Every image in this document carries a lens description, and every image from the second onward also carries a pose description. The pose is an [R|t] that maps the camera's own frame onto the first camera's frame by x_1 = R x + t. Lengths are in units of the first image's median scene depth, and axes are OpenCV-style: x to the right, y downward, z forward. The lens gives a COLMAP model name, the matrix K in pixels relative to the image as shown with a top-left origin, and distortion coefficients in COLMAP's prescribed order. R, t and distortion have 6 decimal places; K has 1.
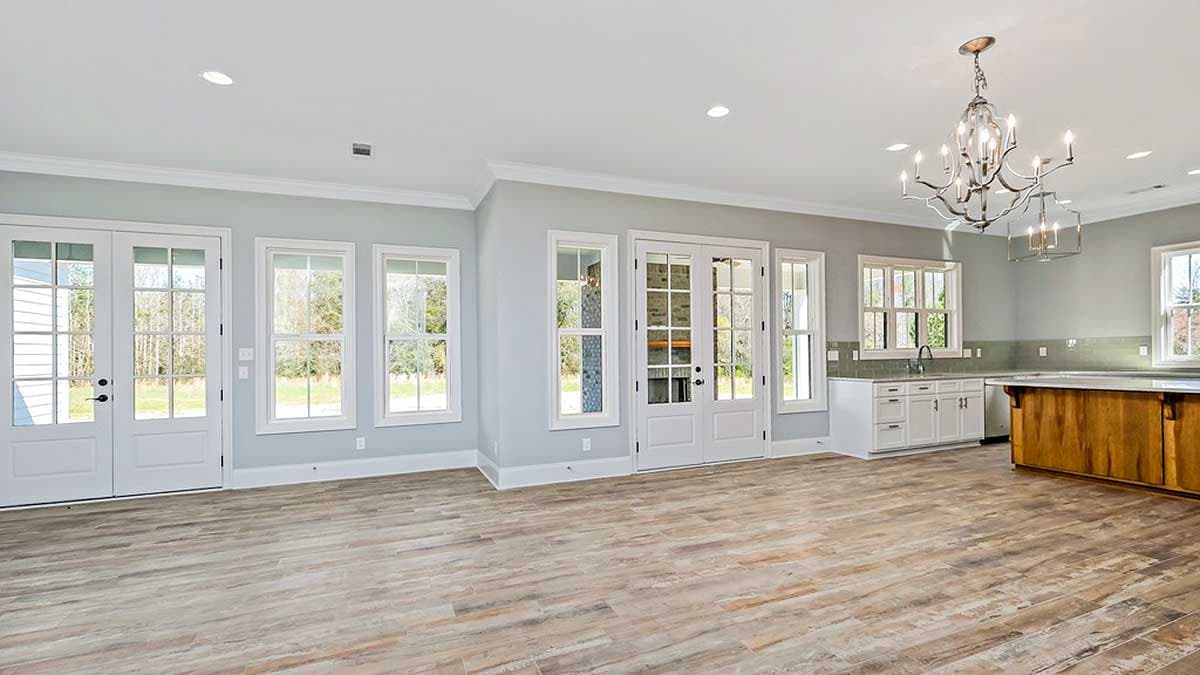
lens RADIAL K [[542.5, 0, 597.7], [0, 542.5, 351.8], [0, 0, 1]] dist [-0.005163, 0.000602]
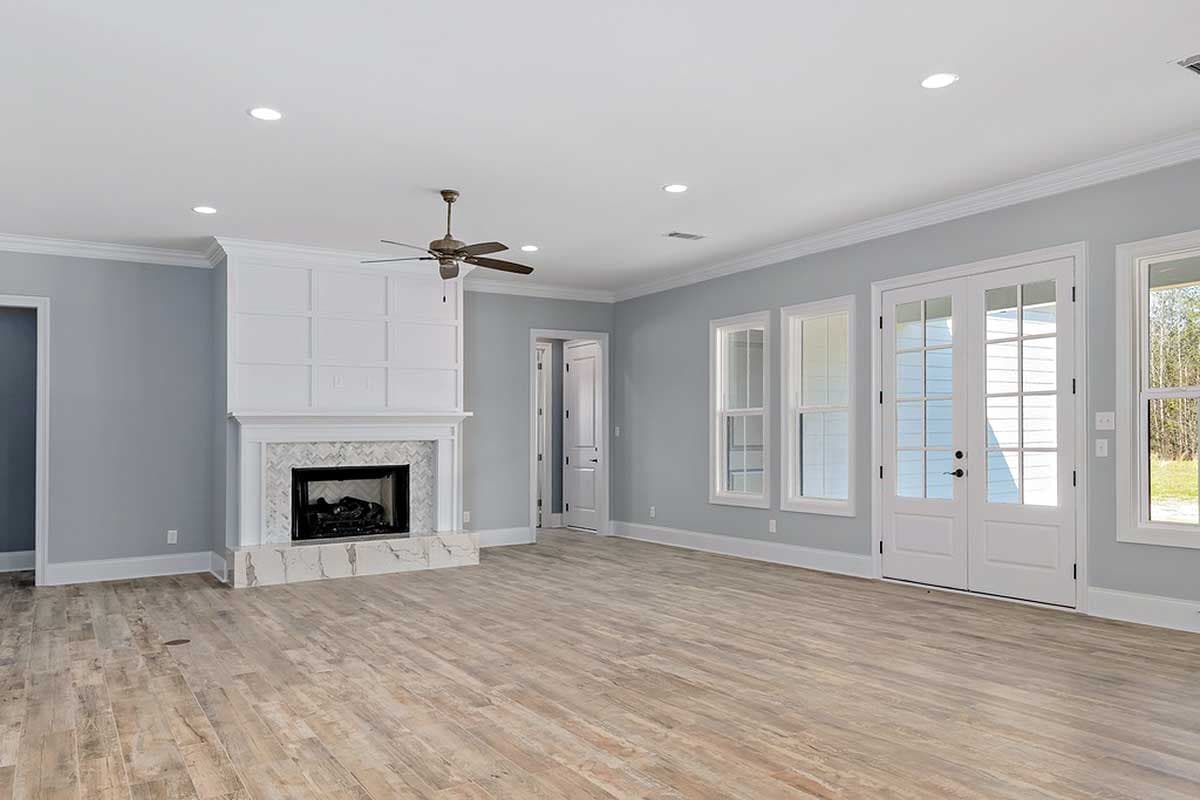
lens RADIAL K [[869.9, 0, 602.8], [0, 869.9, 412.0], [0, 0, 1]] dist [0.012453, 0.002392]
pose [[0.164123, -0.012098, -0.986366, 0.360229], [0.020334, 0.999754, -0.008879, -0.010795], [0.986230, -0.018600, 0.164328, 0.211954]]
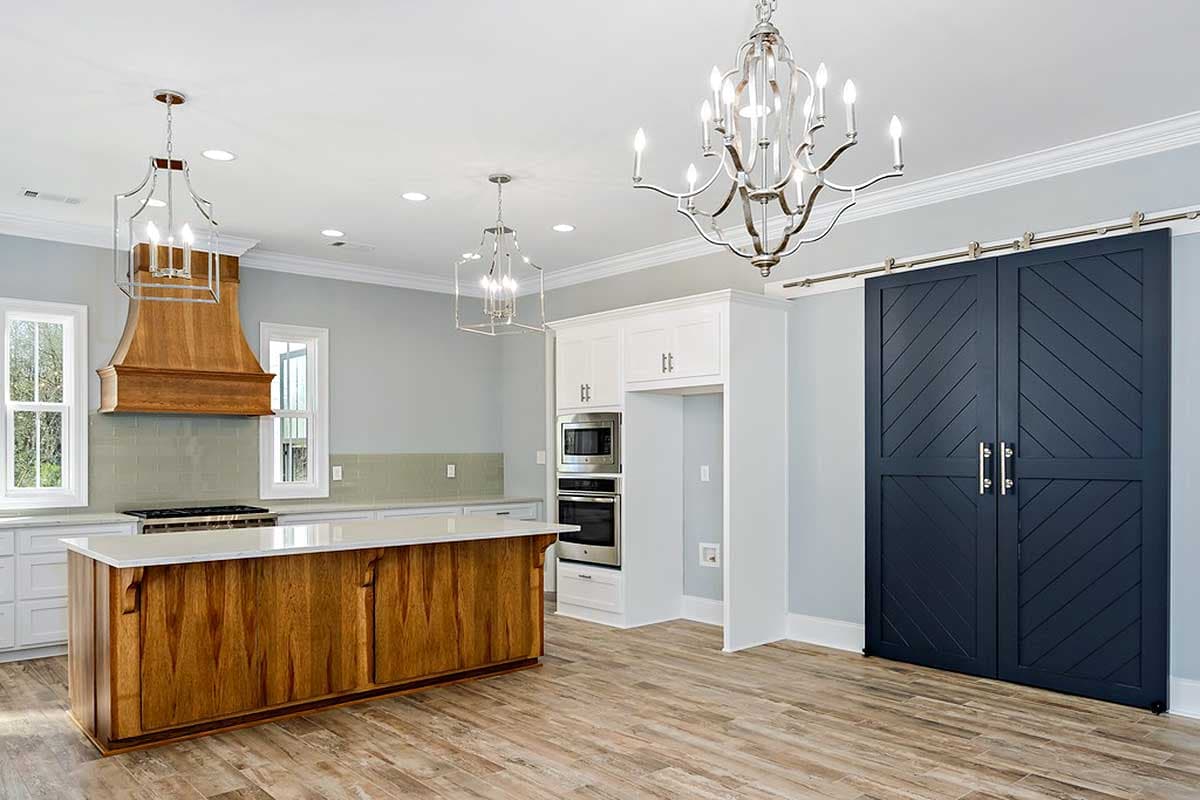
lens RADIAL K [[869.9, 0, 600.8], [0, 869.9, 459.6], [0, 0, 1]] dist [0.012453, 0.002392]
pose [[-0.324900, 0.010525, 0.945690, -0.046988], [0.001974, 0.999943, -0.010450, -0.017144], [-0.945746, -0.001528, -0.324903, 0.929525]]
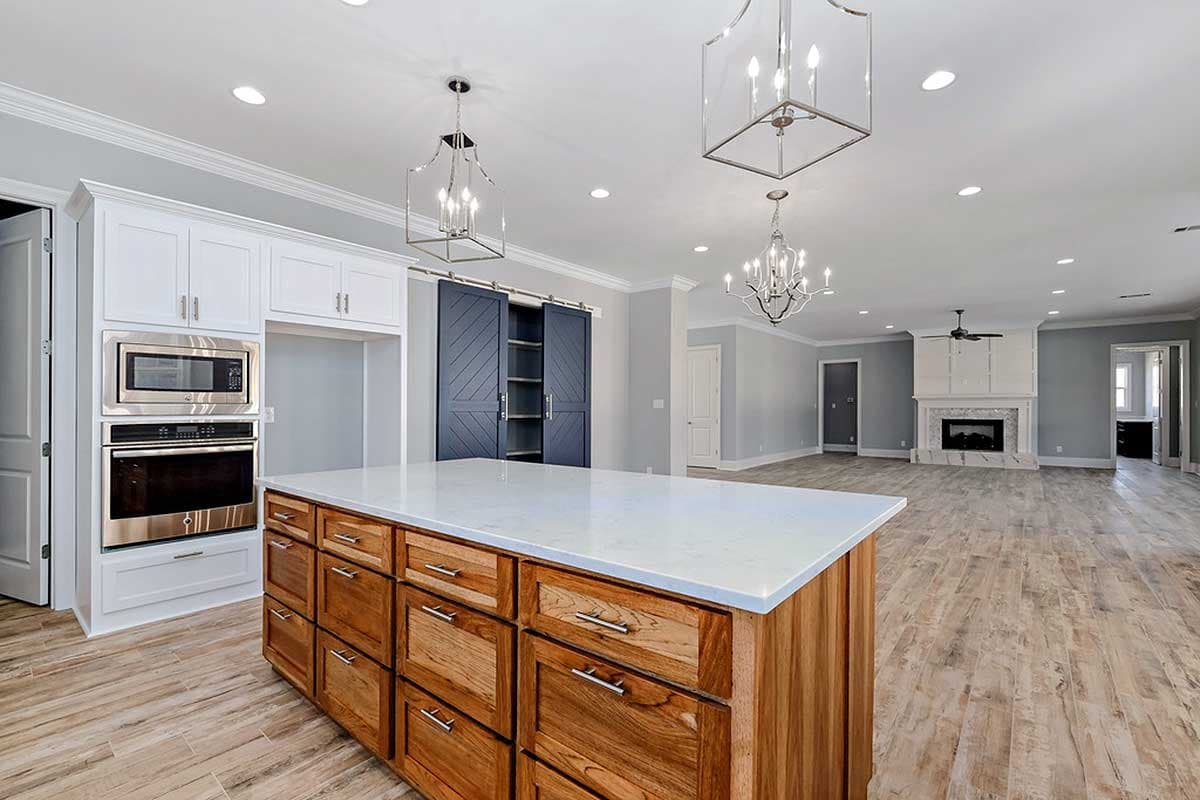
lens RADIAL K [[539.1, 0, 621.9], [0, 539.1, 408.2], [0, 0, 1]] dist [-0.000570, 0.001506]
pose [[-0.864868, 0.017239, -0.501703, 1.139787], [0.019707, 0.999806, 0.000380, -0.009465], [0.501612, -0.009558, -0.865040, 1.308134]]
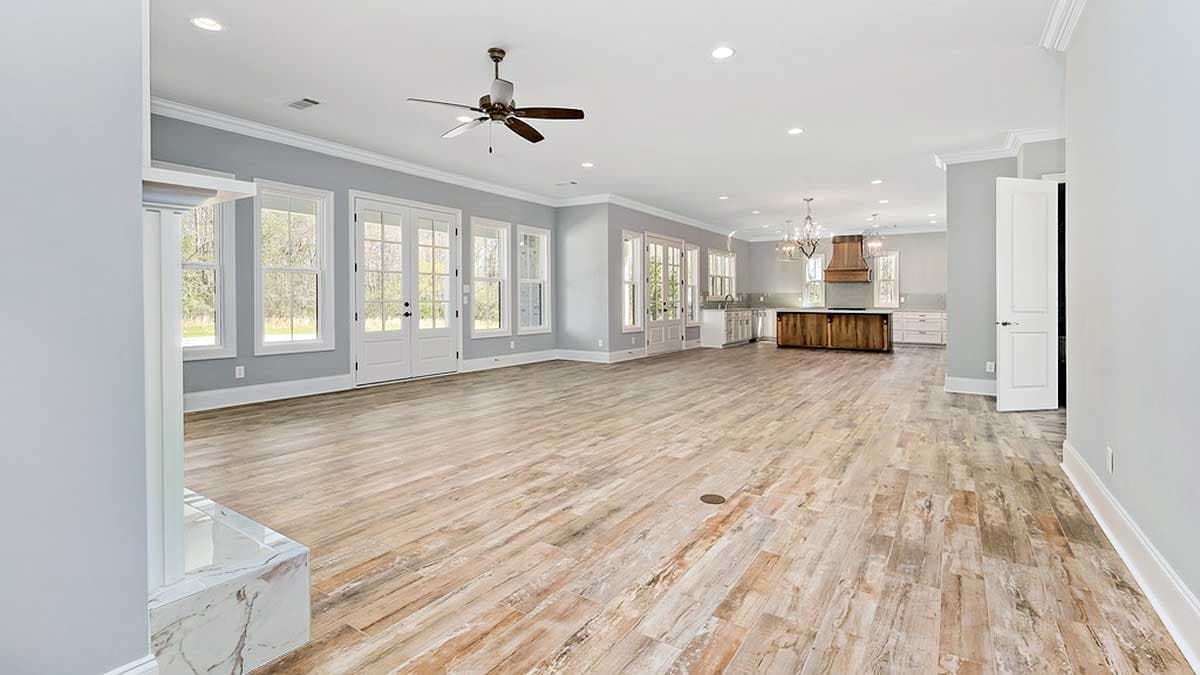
lens RADIAL K [[542.5, 0, 604.5], [0, 542.5, 279.3], [0, 0, 1]] dist [-0.005163, 0.000602]
pose [[0.829613, 0.041970, 0.556760, -1.308303], [-0.024877, 0.998959, -0.038235, 0.030578], [-0.557785, 0.017870, 0.829793, -0.611311]]
